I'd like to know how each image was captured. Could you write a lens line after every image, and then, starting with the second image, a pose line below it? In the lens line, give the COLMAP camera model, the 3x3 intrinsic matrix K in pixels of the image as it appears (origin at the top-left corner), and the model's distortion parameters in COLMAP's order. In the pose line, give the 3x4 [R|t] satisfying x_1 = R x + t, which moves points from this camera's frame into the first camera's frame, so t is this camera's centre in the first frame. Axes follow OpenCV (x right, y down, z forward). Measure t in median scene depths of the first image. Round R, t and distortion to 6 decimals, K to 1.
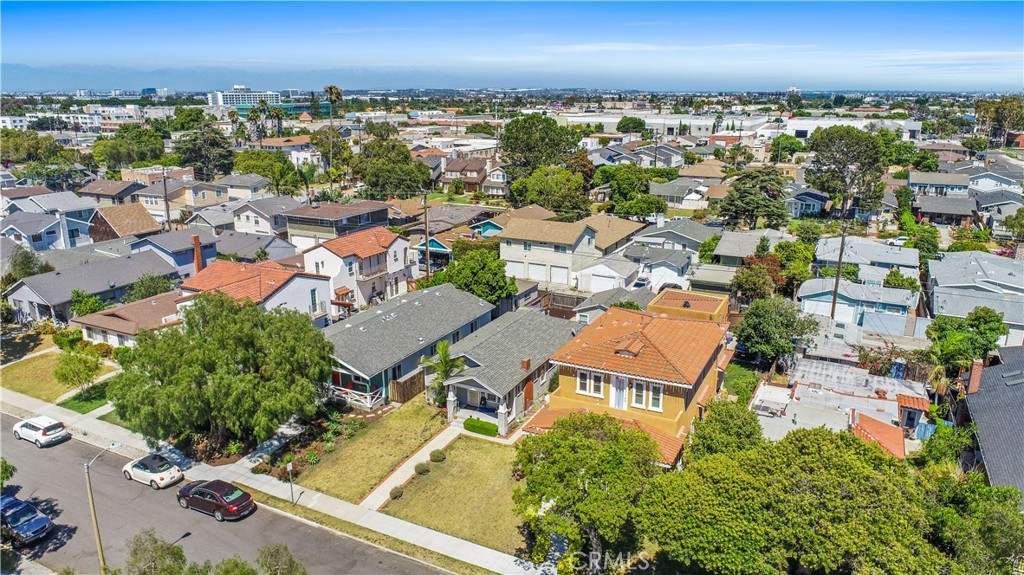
lens RADIAL K [[692.5, 0, 513.7], [0, 692.5, 286.4], [0, 0, 1]] dist [-0.005153, -0.000664]
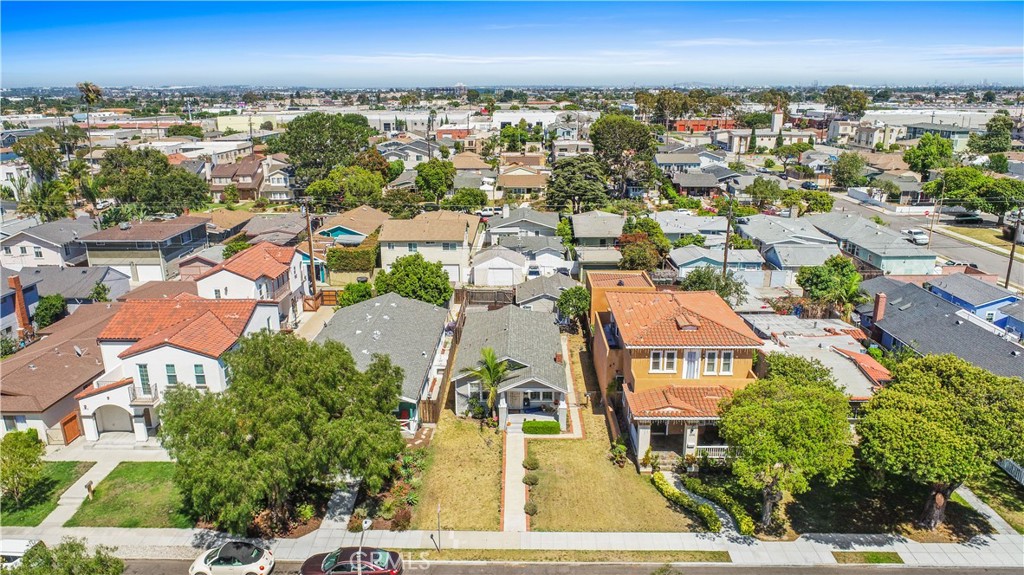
lens RADIAL K [[692.5, 0, 513.5], [0, 692.5, 288.3], [0, 0, 1]] dist [-0.005153, -0.000664]
pose [[0.900760, -0.126664, 0.415437, -0.281202], [0.123559, 0.991738, 0.034472, -0.018752], [-0.416371, 0.020280, 0.908969, 0.073177]]
